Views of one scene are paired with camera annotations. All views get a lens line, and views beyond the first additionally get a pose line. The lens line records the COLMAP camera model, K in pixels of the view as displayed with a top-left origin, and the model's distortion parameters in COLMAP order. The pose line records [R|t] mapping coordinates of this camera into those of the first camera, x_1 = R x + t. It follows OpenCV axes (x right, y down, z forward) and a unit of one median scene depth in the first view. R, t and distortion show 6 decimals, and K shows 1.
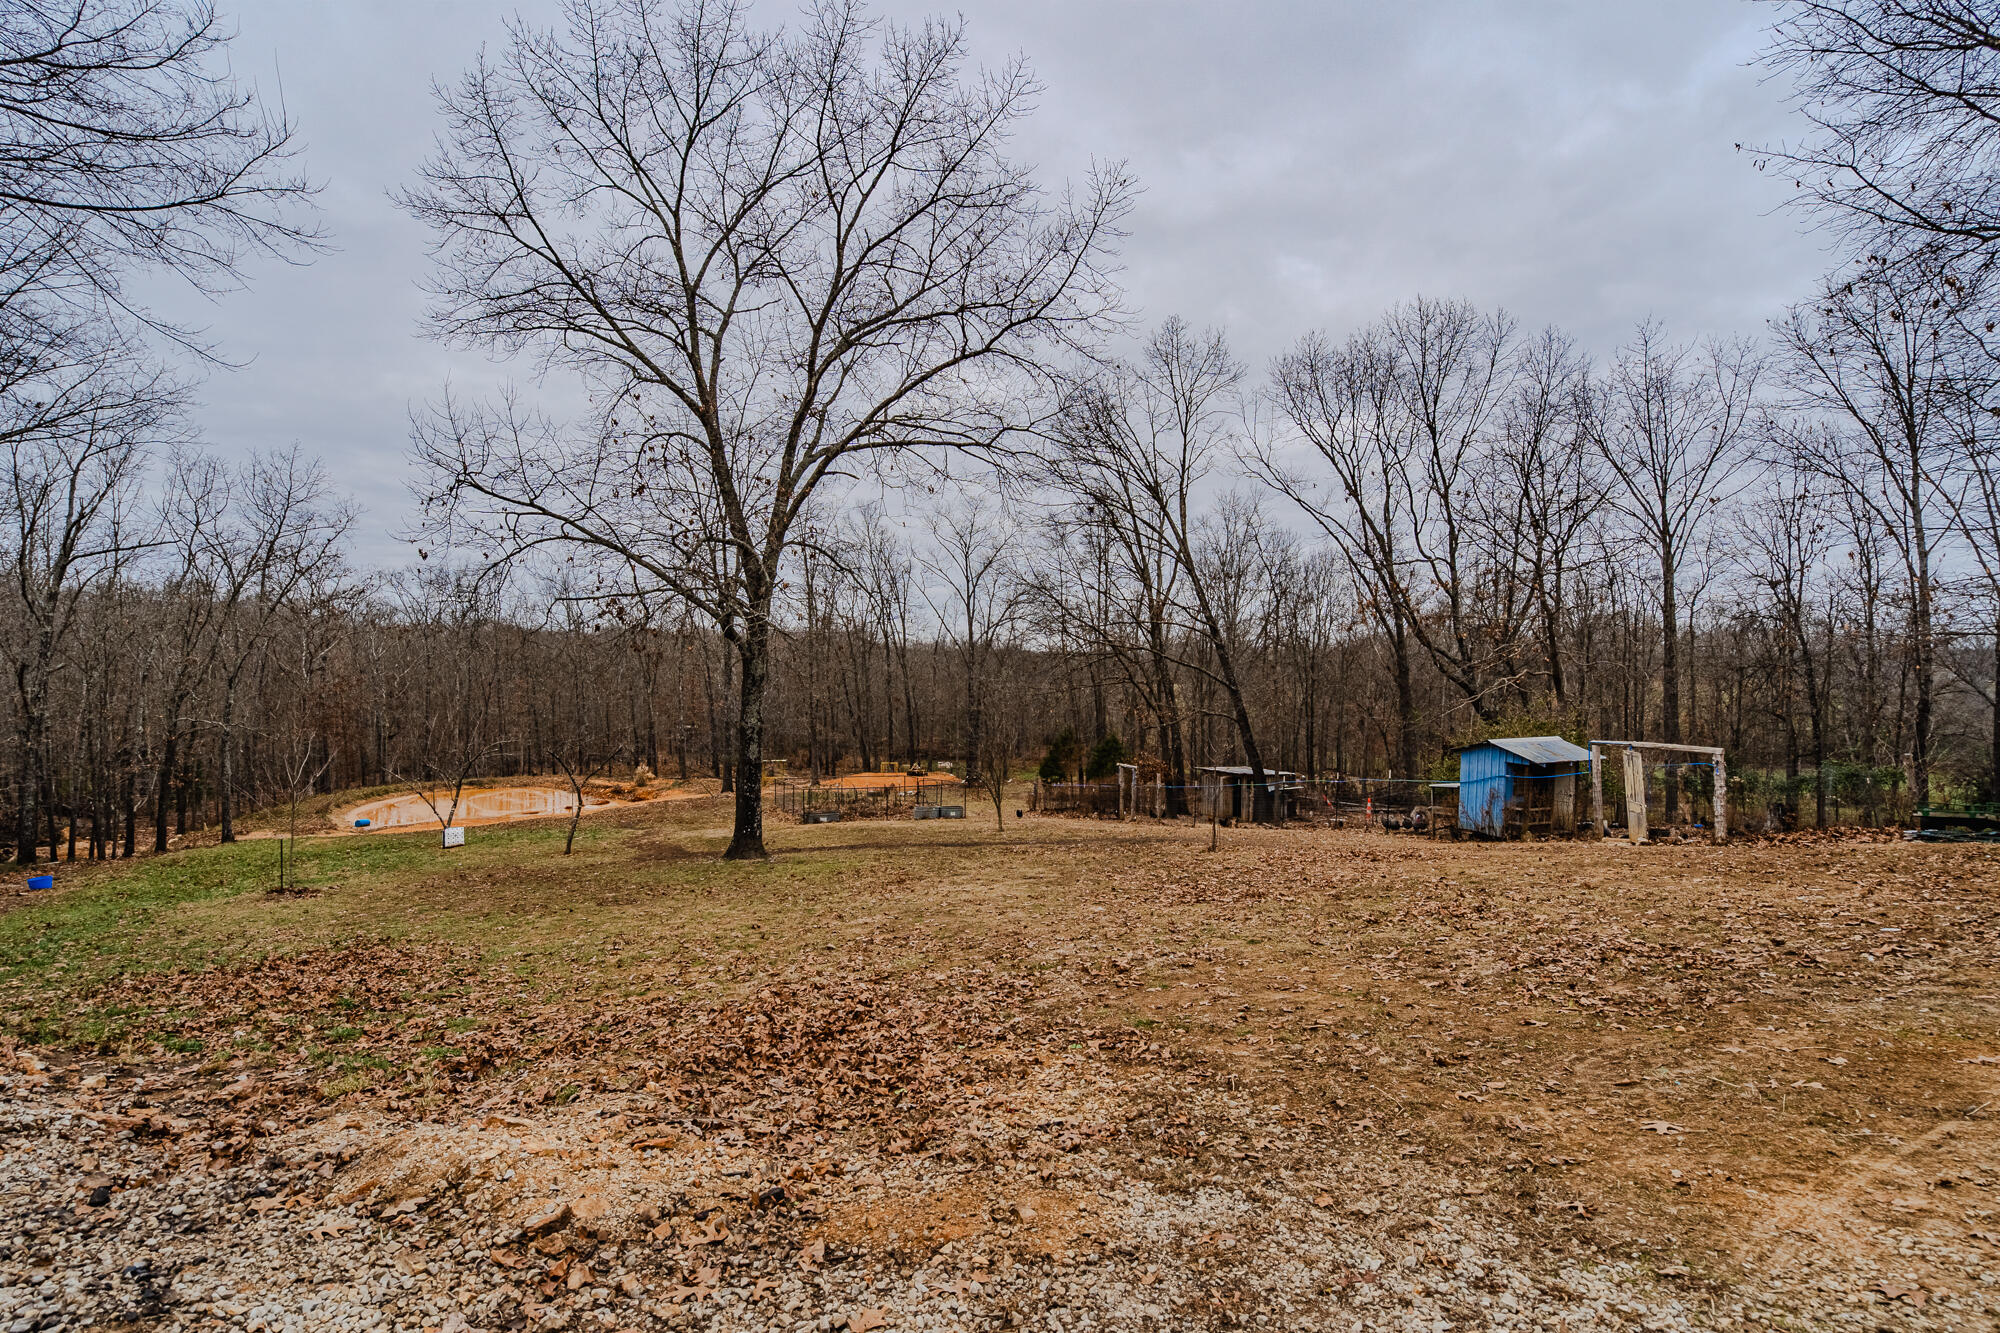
lens RADIAL K [[936.8, 0, 1000.0], [0, 936.8, 666.5], [0, 0, 1]] dist [-0.046674, 0.000065]
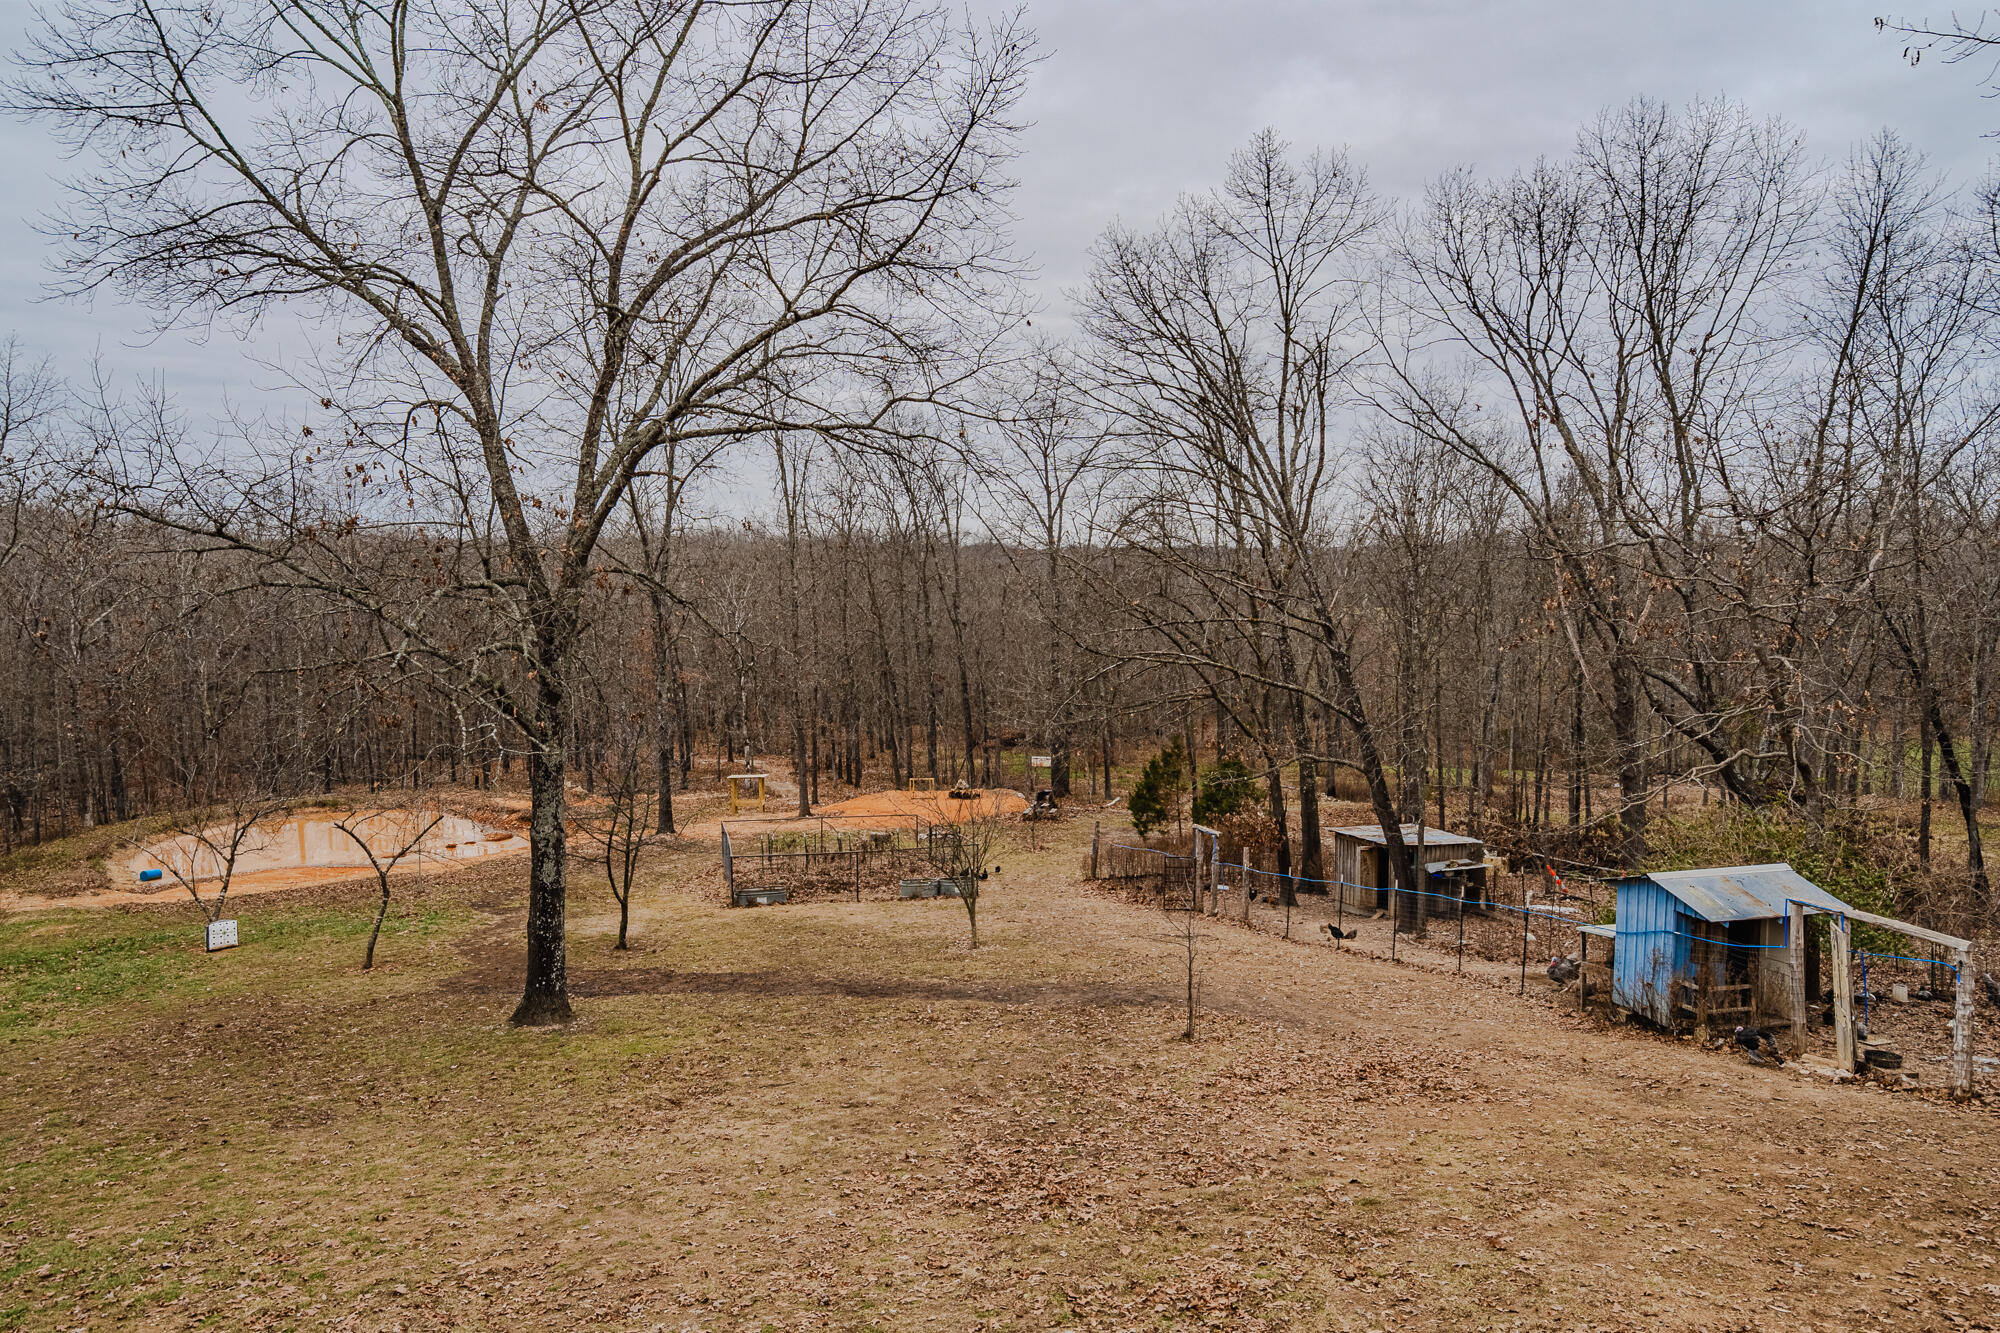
lens RADIAL K [[1487.2, 0, 1000.0], [0, 1487.2, 666.5], [0, 0, 1]] dist [0.005436, 0.001759]
pose [[0.991219, -0.001847, -0.132221, 0.219619], [0.010888, 0.997647, 0.067691, -0.134336], [0.131785, -0.068536, 0.988906, -0.056748]]
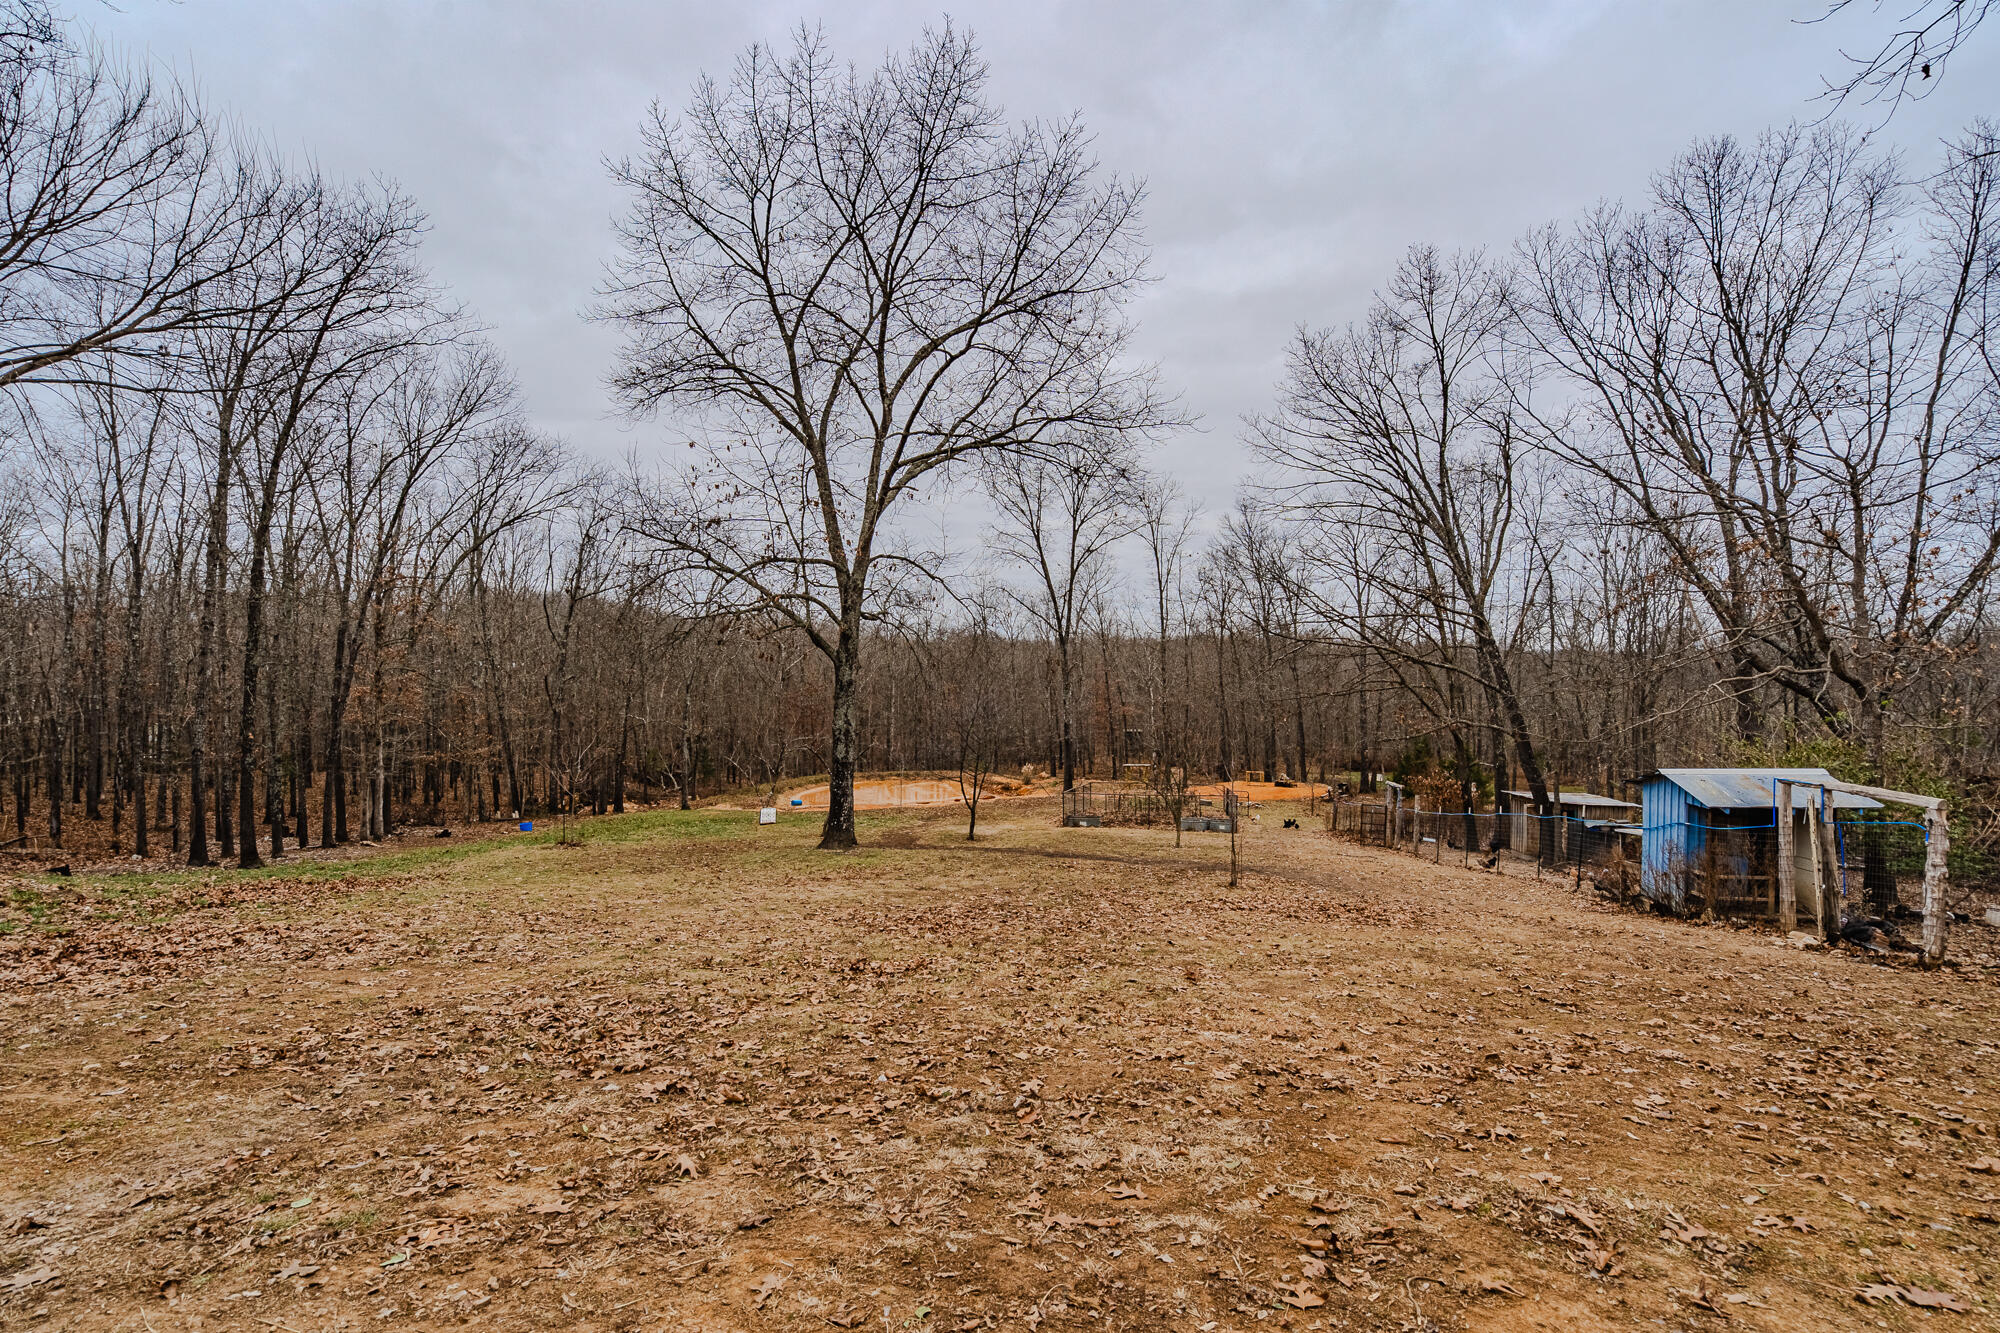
lens RADIAL K [[945.3, 0, 1000.0], [0, 945.3, 666.5], [0, 0, 1]] dist [-0.034444, 0.000357]
pose [[0.855159, -0.012781, -0.518208, 0.459224], [0.010113, 0.999917, -0.007972, 0.003234], [0.518267, 0.001576, 0.855218, 0.151164]]
